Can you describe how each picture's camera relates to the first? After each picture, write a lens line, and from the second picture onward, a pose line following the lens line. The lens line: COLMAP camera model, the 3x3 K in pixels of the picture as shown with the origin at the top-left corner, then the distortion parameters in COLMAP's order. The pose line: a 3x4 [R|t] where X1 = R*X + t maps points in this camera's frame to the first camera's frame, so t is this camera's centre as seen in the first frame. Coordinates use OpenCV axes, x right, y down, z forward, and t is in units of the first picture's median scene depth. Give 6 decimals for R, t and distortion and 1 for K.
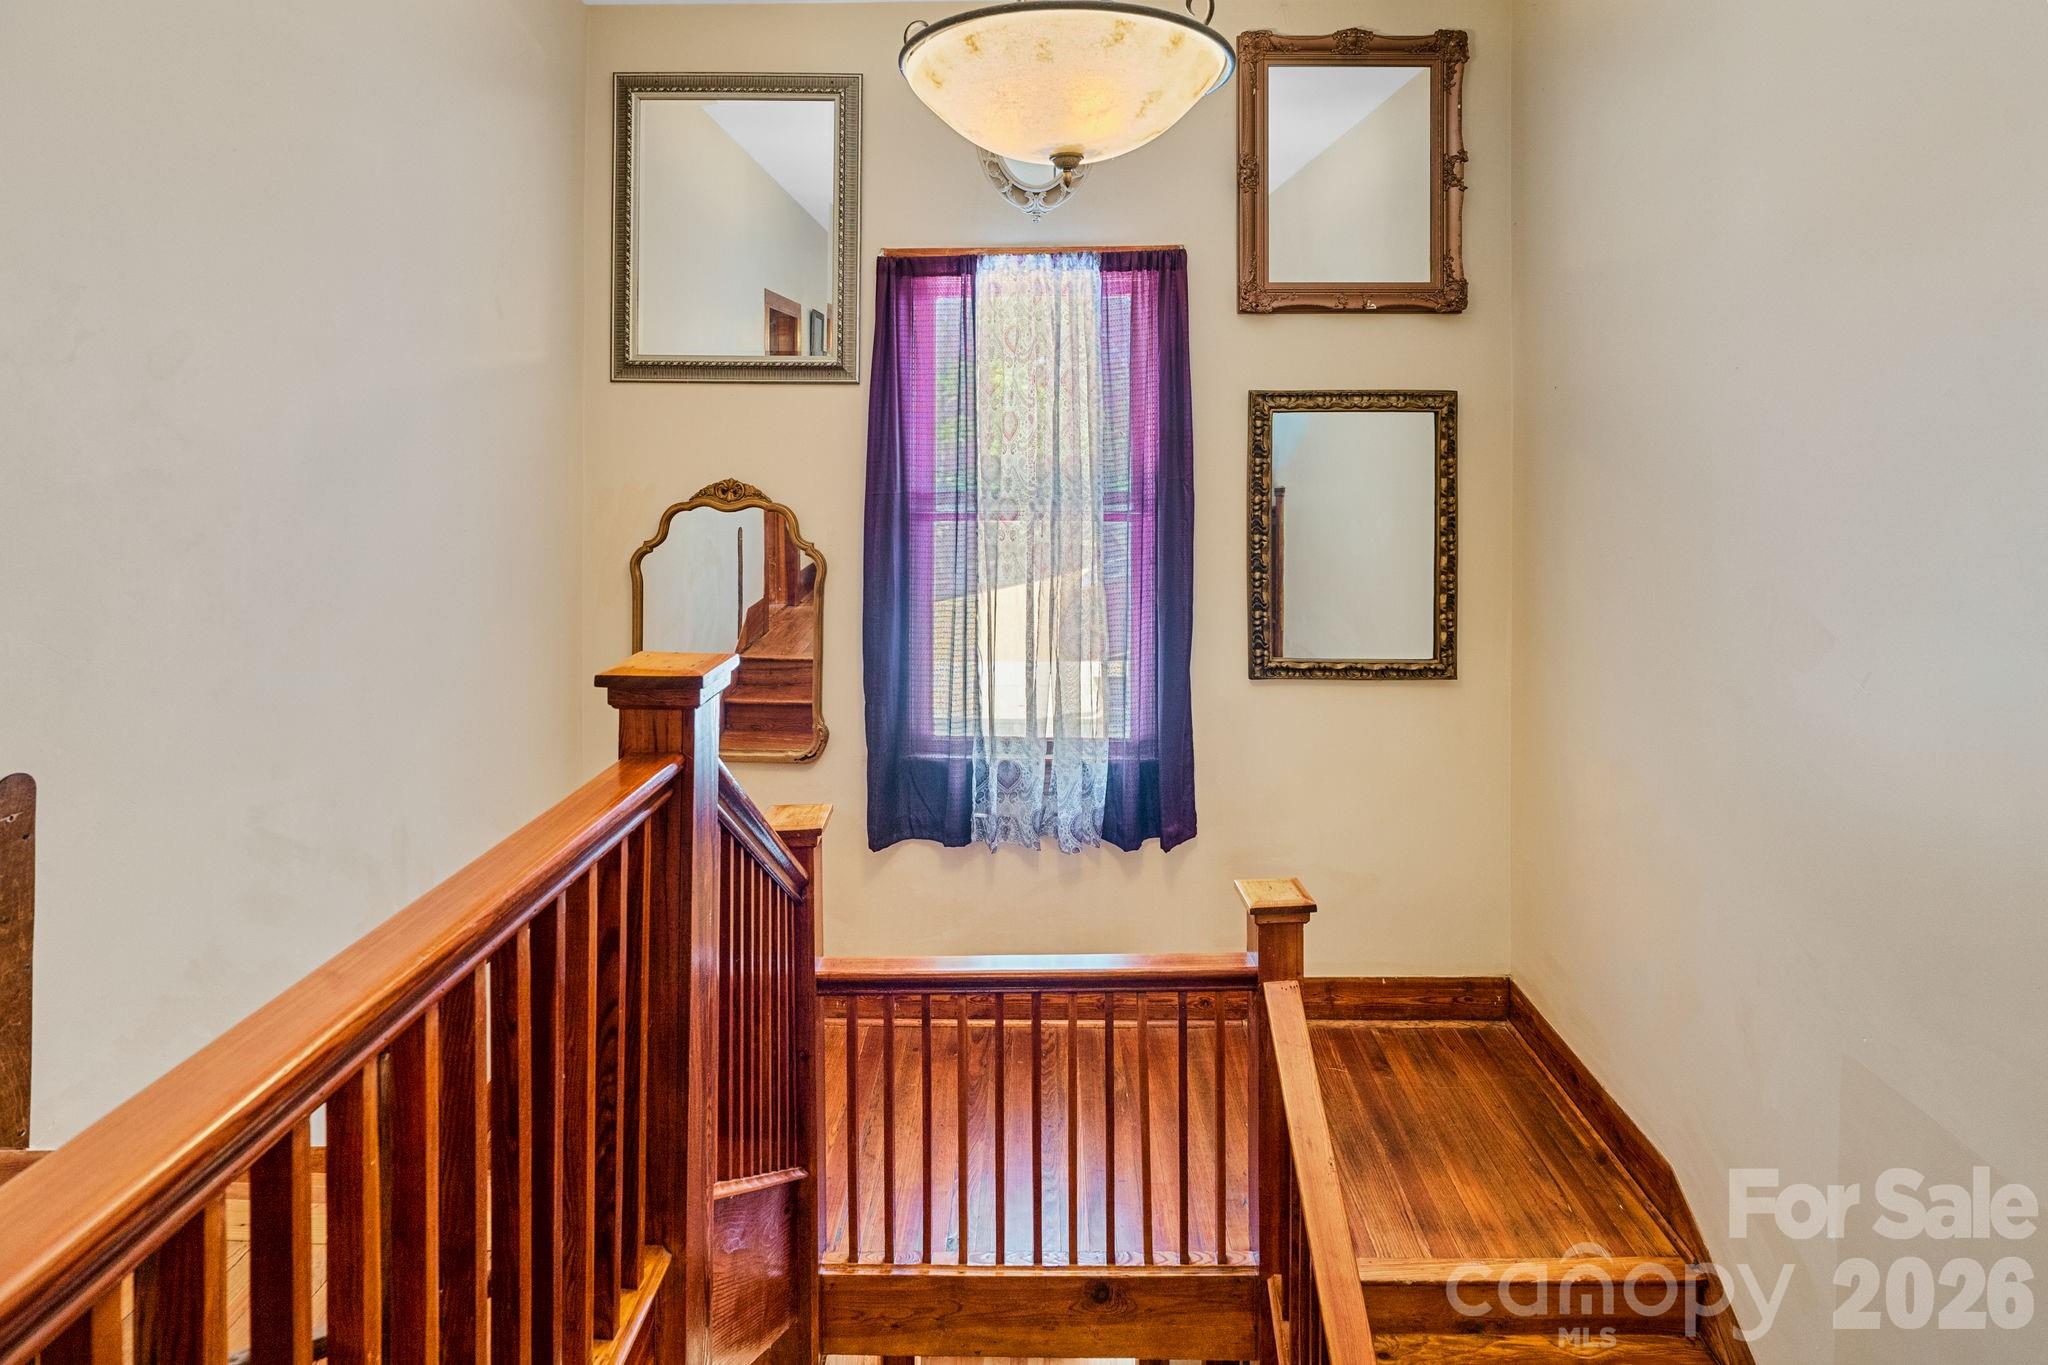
lens RADIAL K [[936.1, 0, 1016.9], [0, 936.1, 681.1], [0, 0, 1]] dist [0.000005, -0.000016]
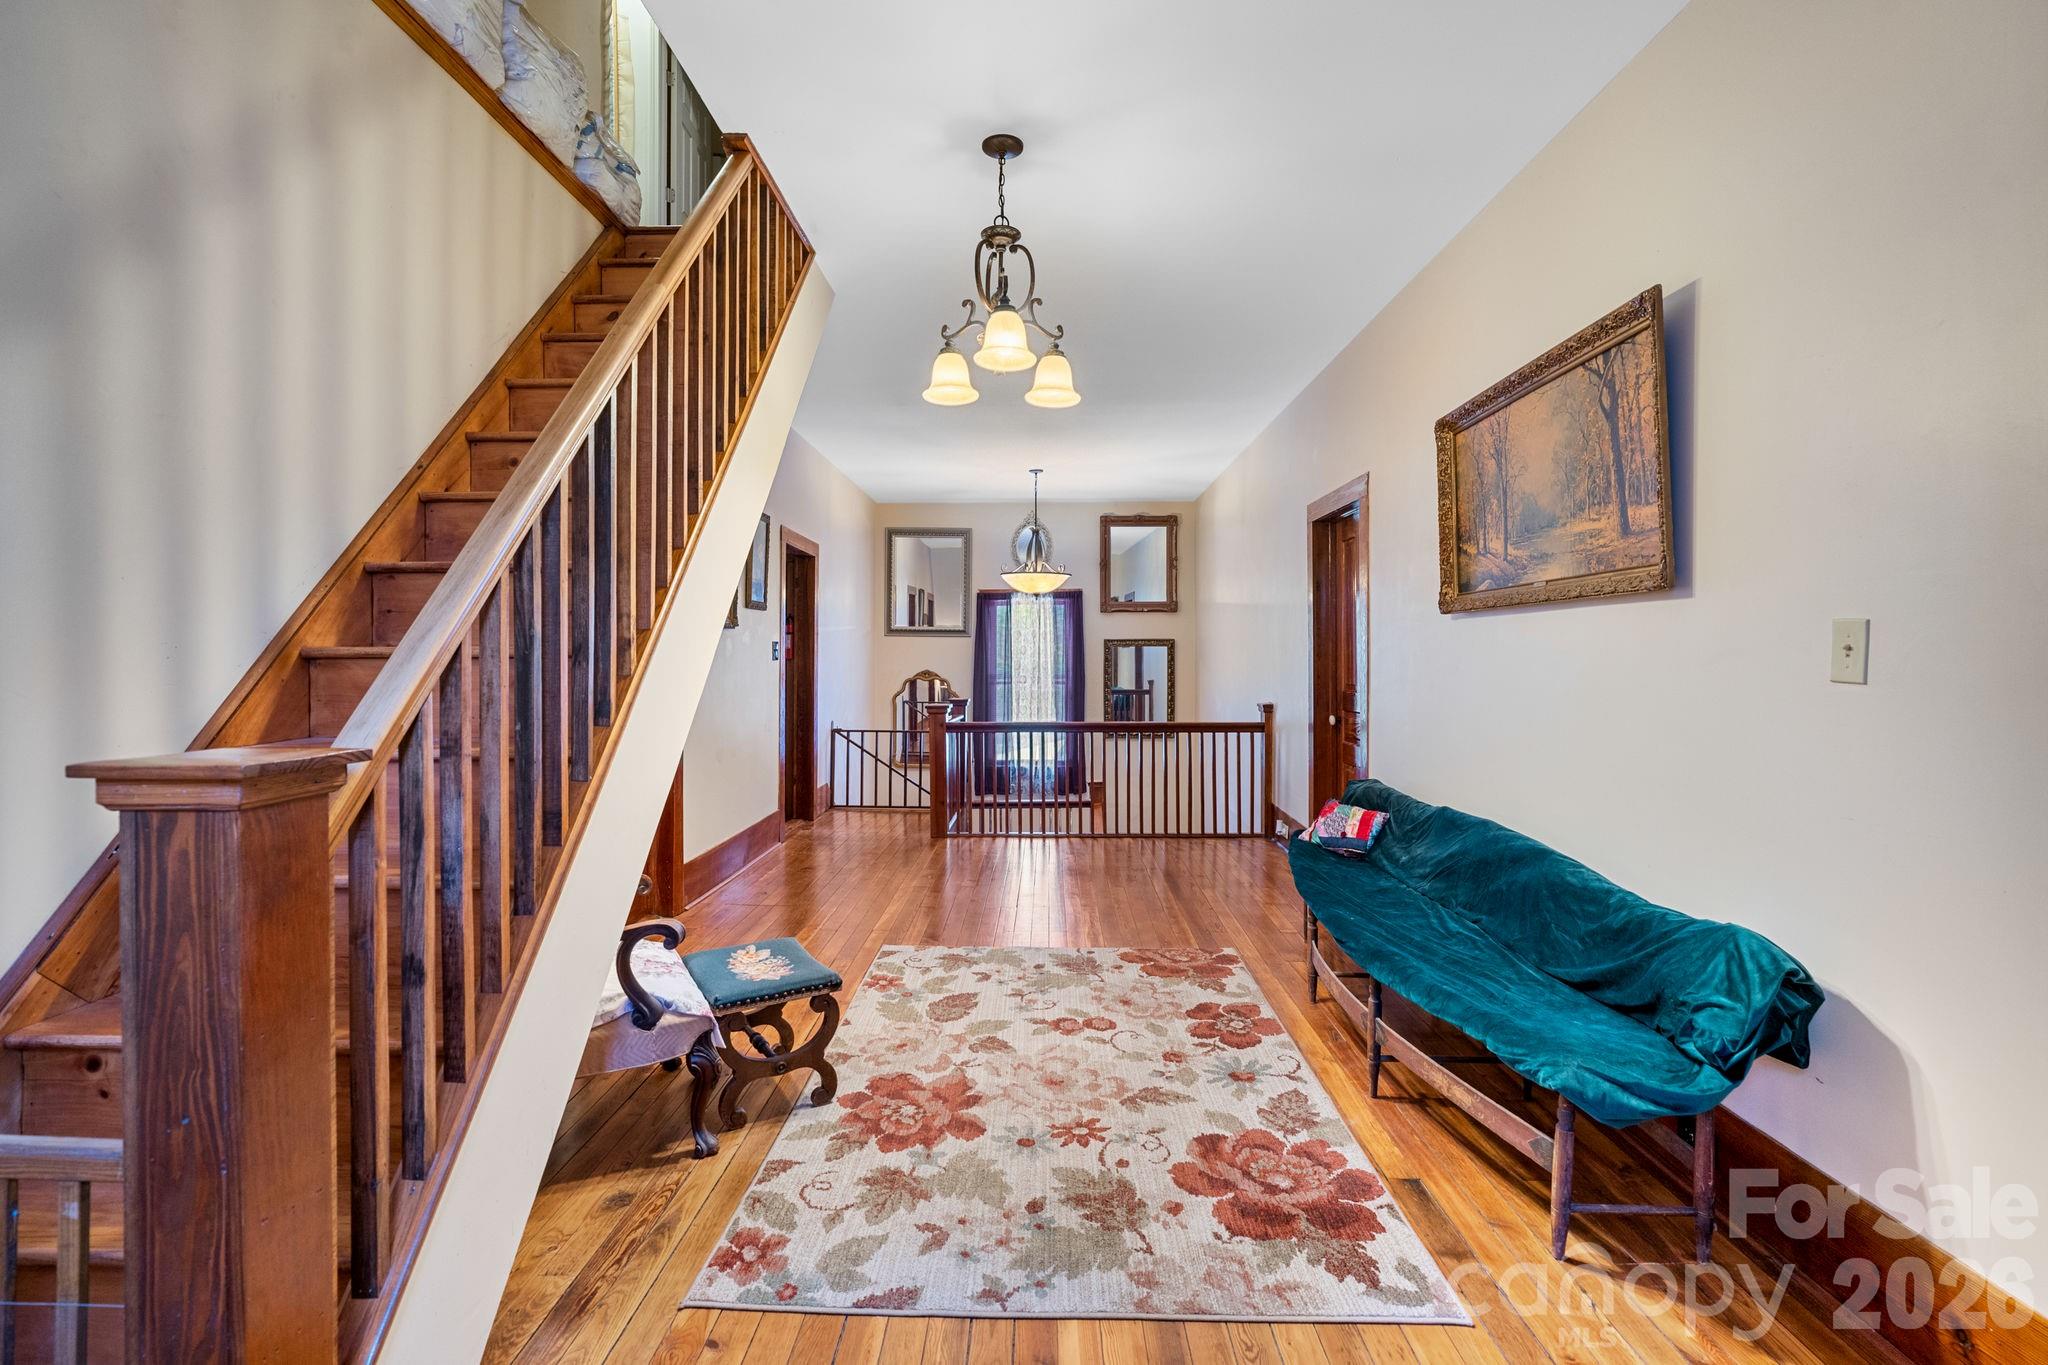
lens RADIAL K [[936.1, 0, 1036.6], [0, 936.1, 666.4], [0, 0, 1]] dist [0.000005, -0.000016]
pose [[0.999845, -0.002831, -0.017360, 0.086929], [0.003038, 0.999925, 0.011895, -0.258993], [0.017325, -0.011946, 0.999779, -1.914057]]
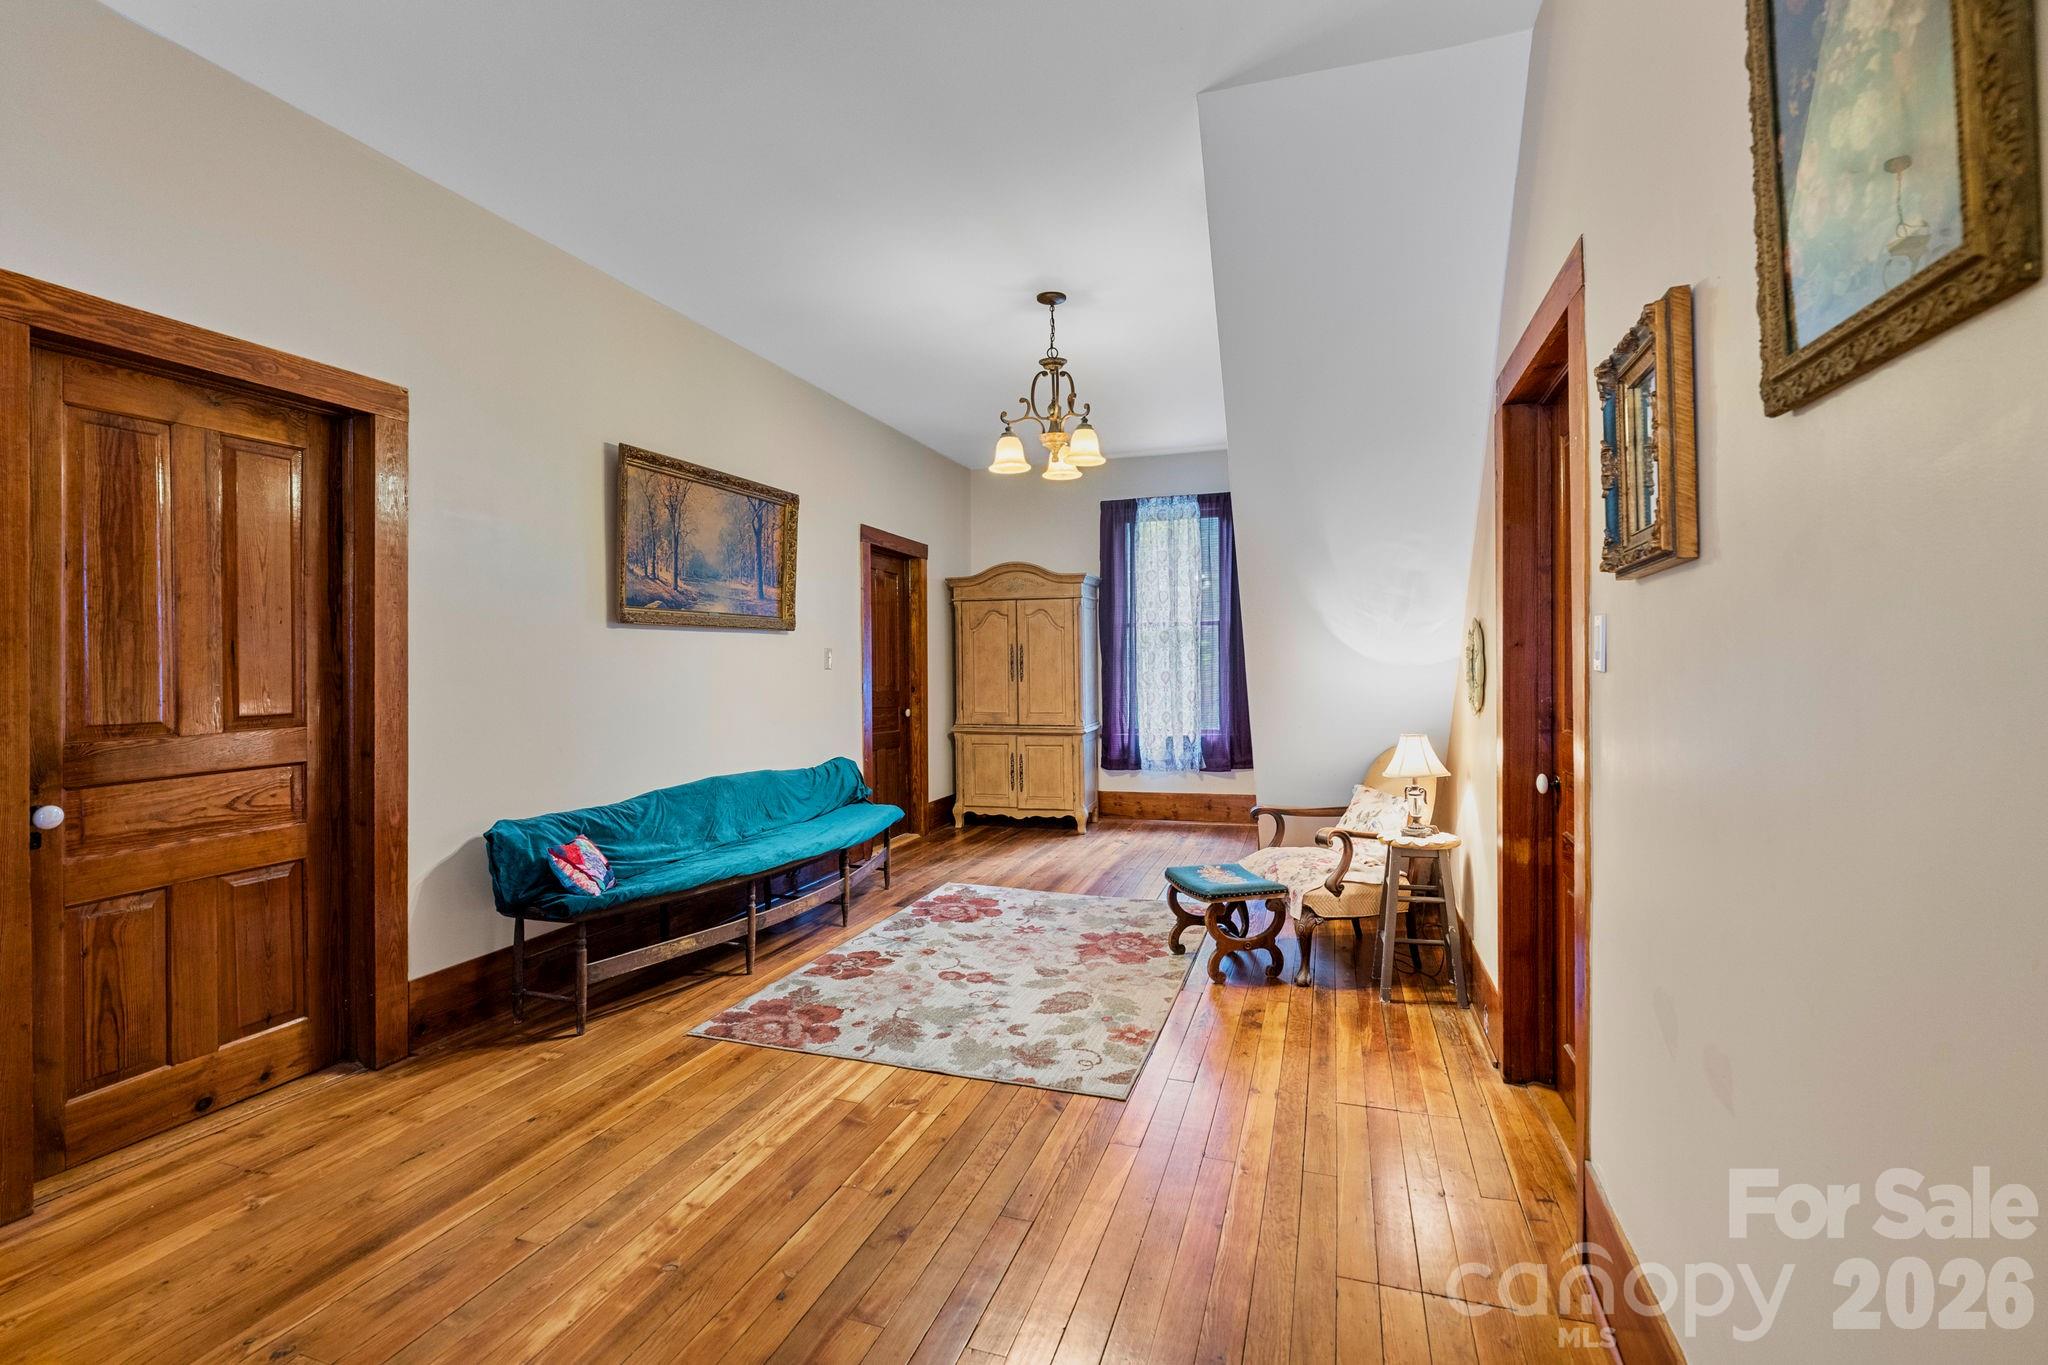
lens RADIAL K [[936.1, 0, 1031.4], [0, 936.1, 662.8], [0, 0, 1]] dist [0.000005, -0.000016]
pose [[-0.948824, -0.001188, 0.315803, -0.991962], [0.000636, 0.999984, 0.005671, -0.265536], [-0.315804, 0.005582, -0.948808, 3.485145]]
